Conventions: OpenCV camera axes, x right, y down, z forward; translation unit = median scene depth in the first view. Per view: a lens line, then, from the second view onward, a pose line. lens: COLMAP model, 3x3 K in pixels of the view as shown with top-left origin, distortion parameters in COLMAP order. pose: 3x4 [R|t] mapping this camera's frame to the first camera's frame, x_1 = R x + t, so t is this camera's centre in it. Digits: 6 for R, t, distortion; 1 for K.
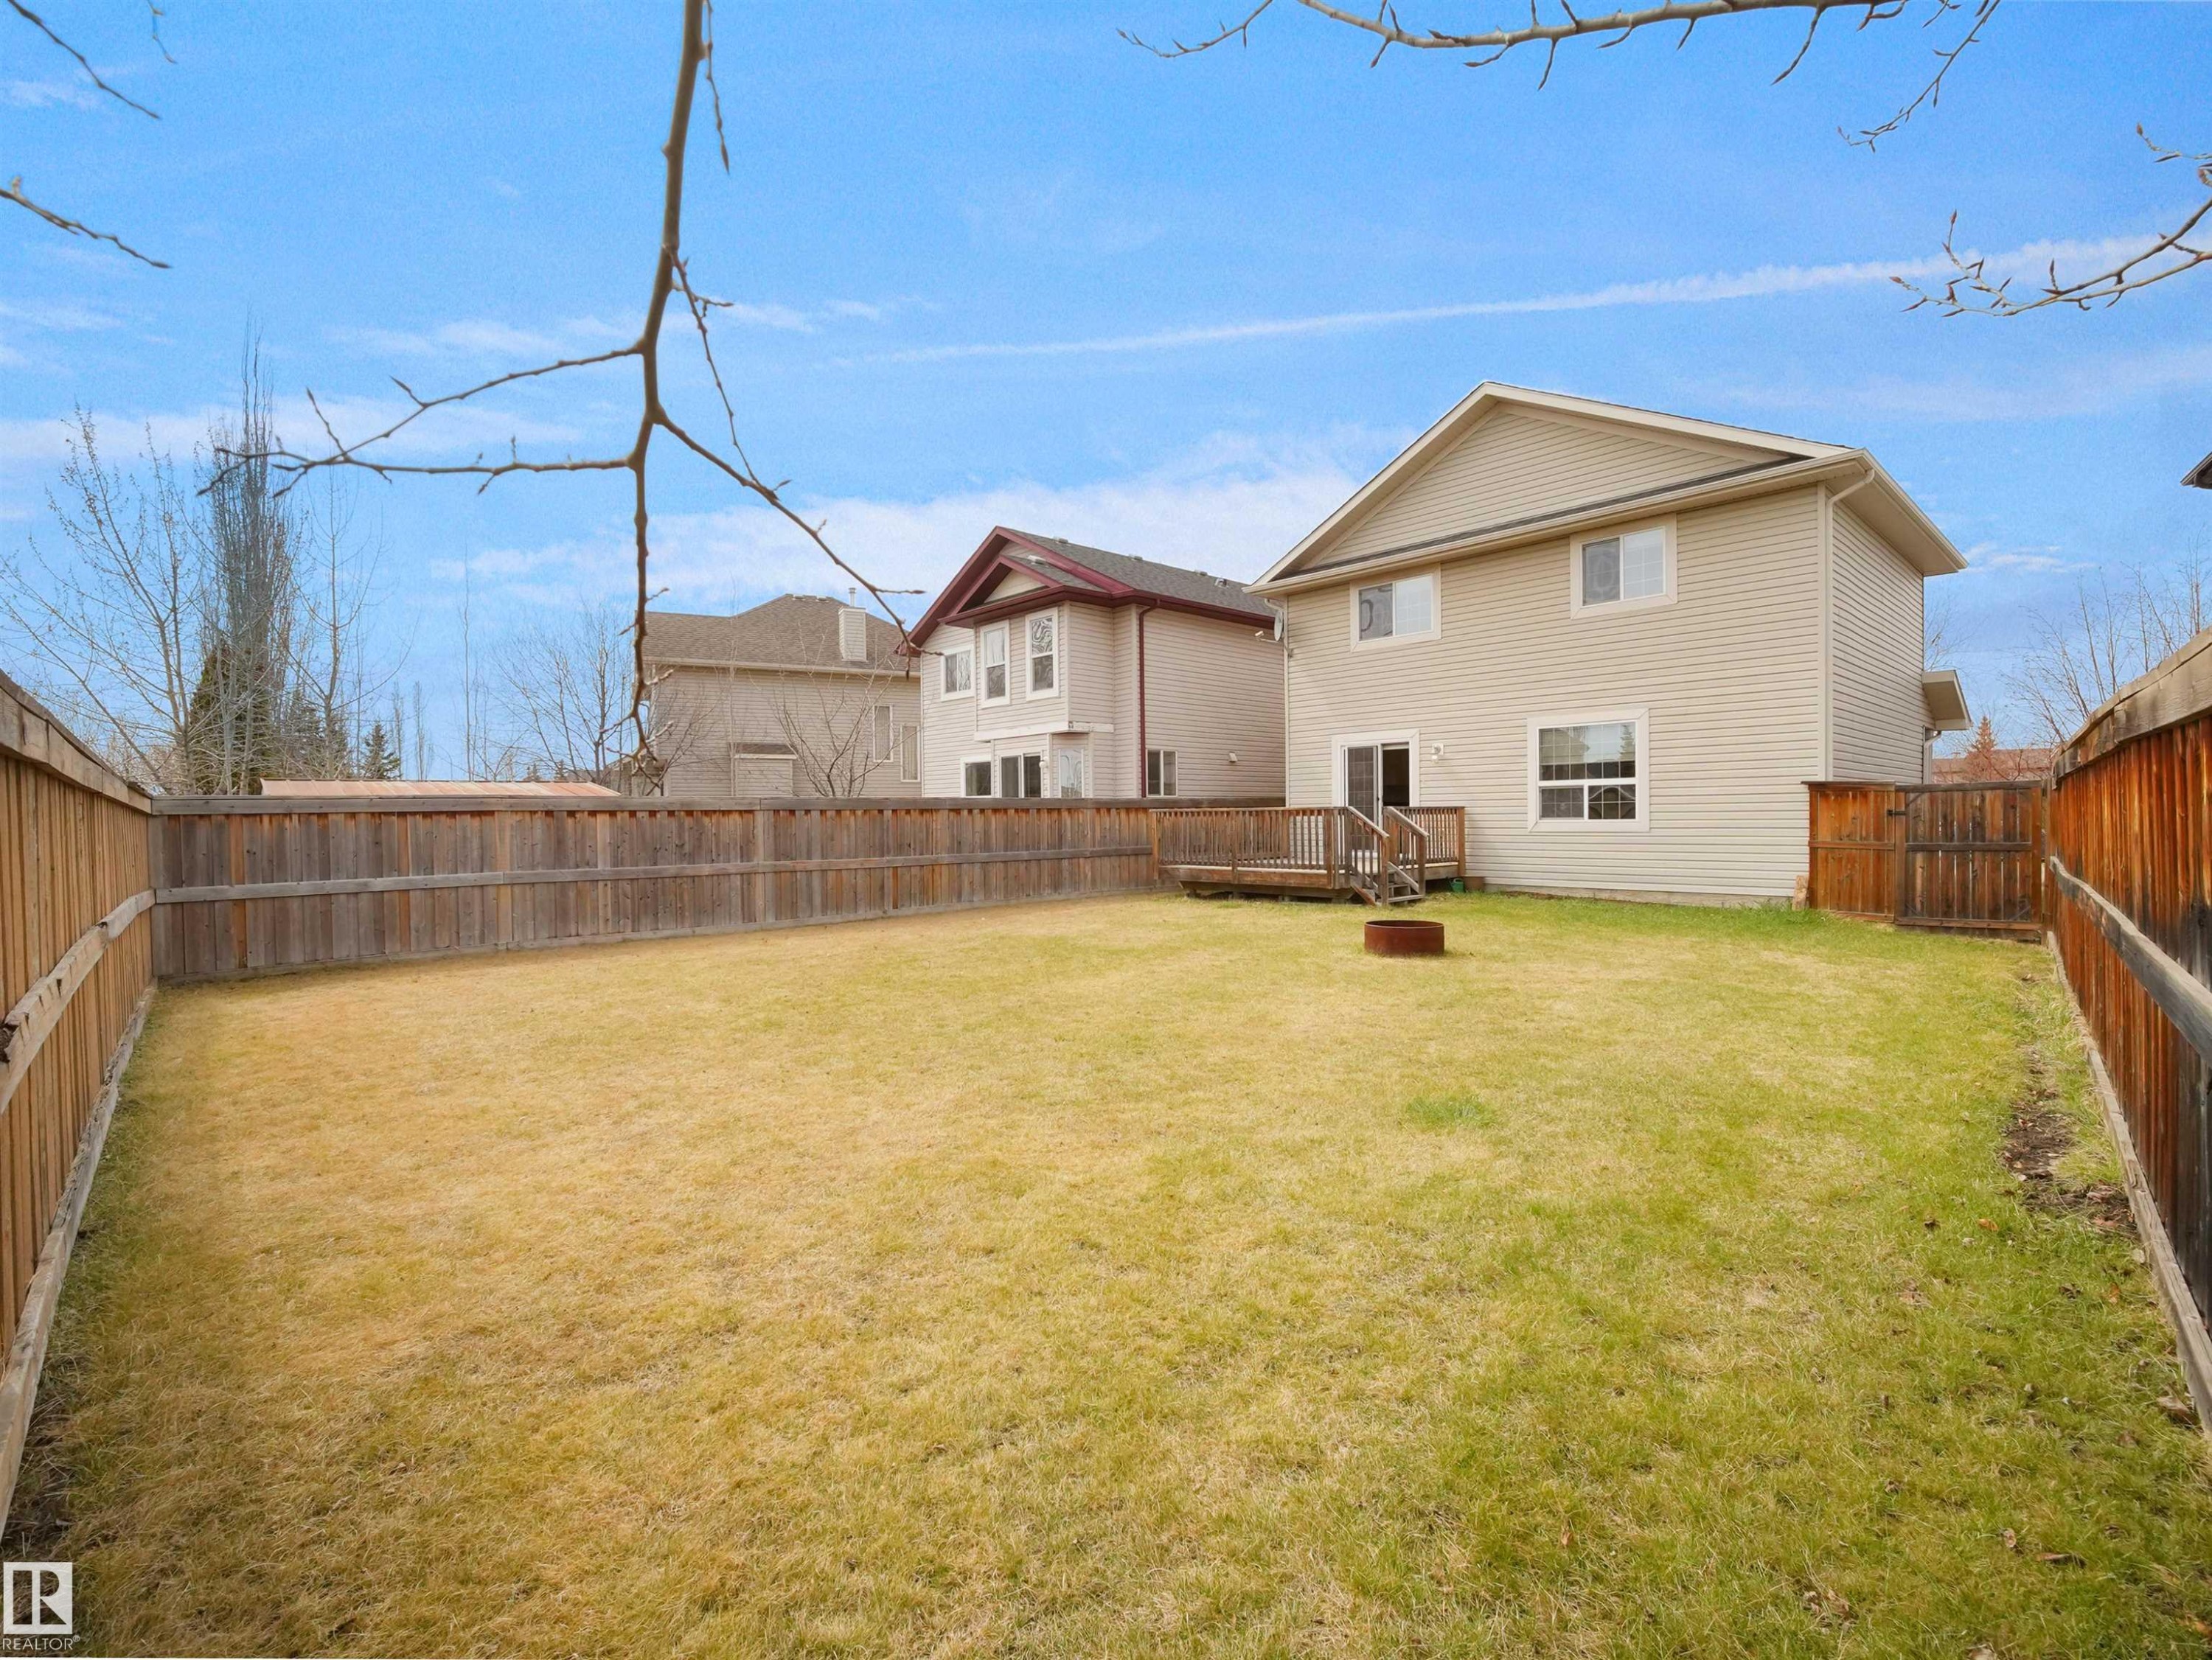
lens RADIAL K [[1000.7, 0, 1092.1], [0, 1000.7, 823.2], [0, 0, 1]] dist [-0.022125, 0.000094]
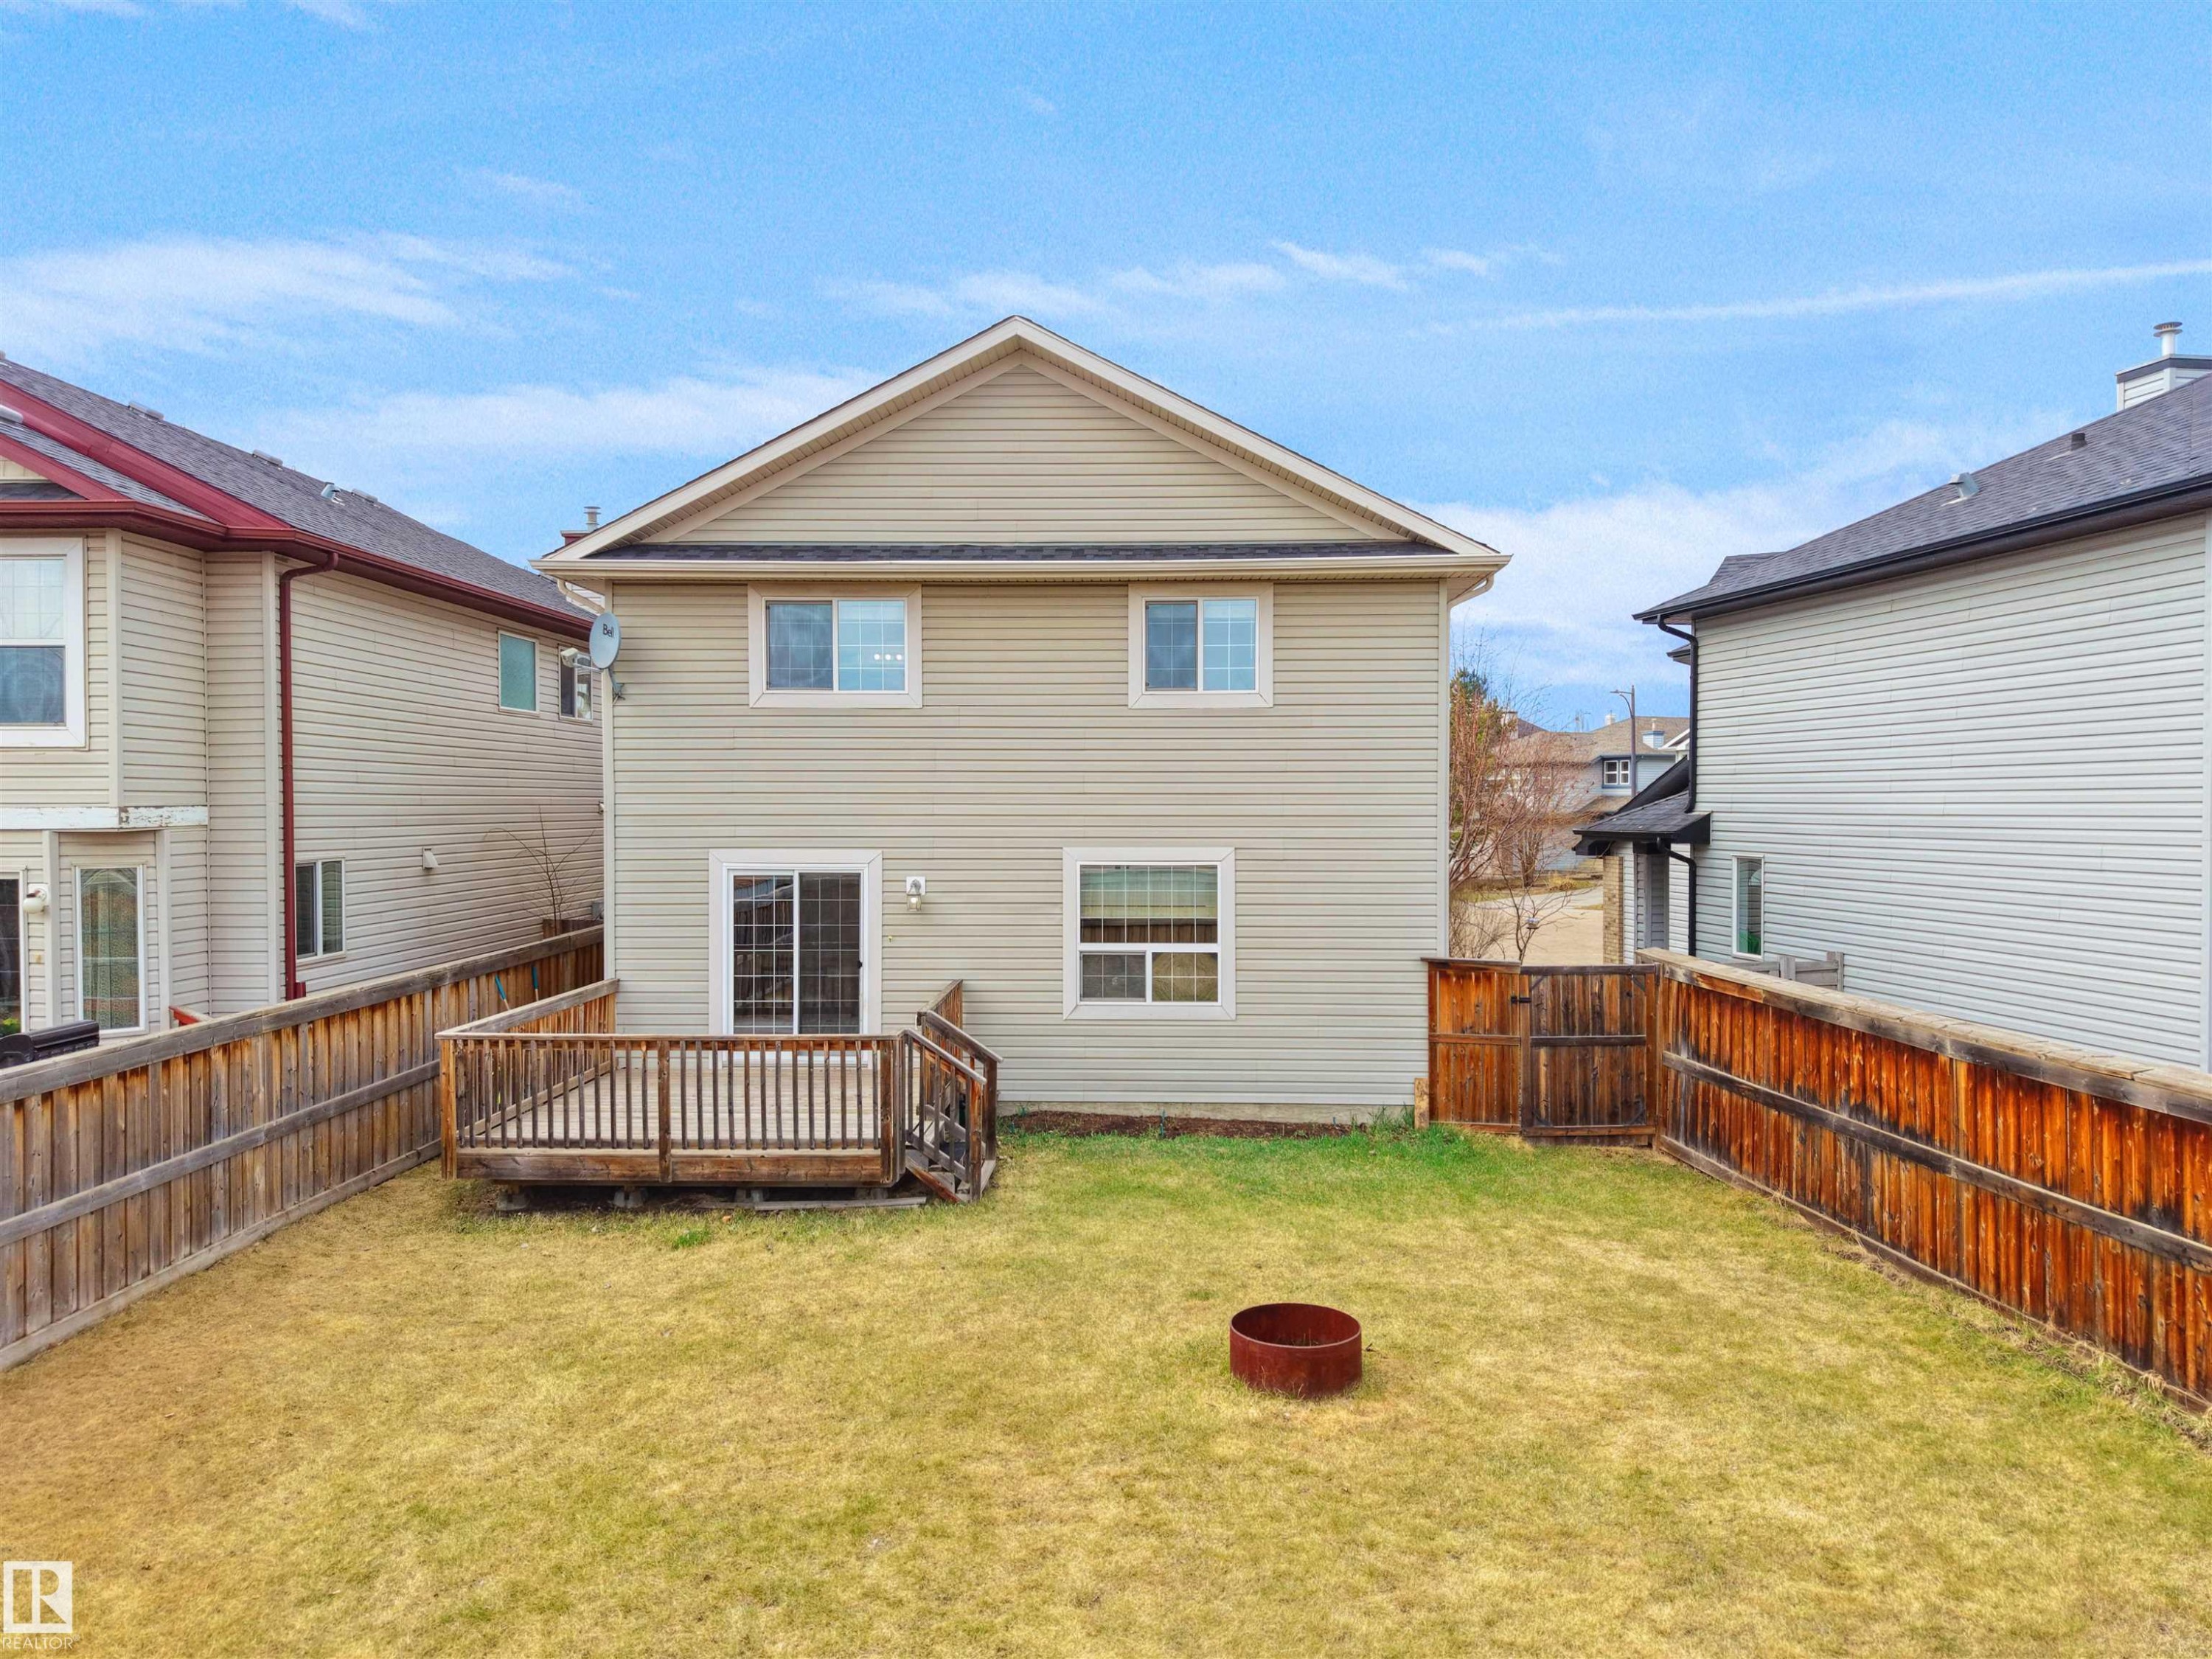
lens RADIAL K [[1475.6, 0, 1106.0], [0, 1475.6, 829.5], [0, 0, 1]] dist [0.101584, -0.137118]
pose [[0.693605, -0.005124, 0.720338, -0.273504], [-0.003072, 0.999945, 0.010070, -0.139575], [-0.720349, -0.009197, 0.693550, 0.327702]]
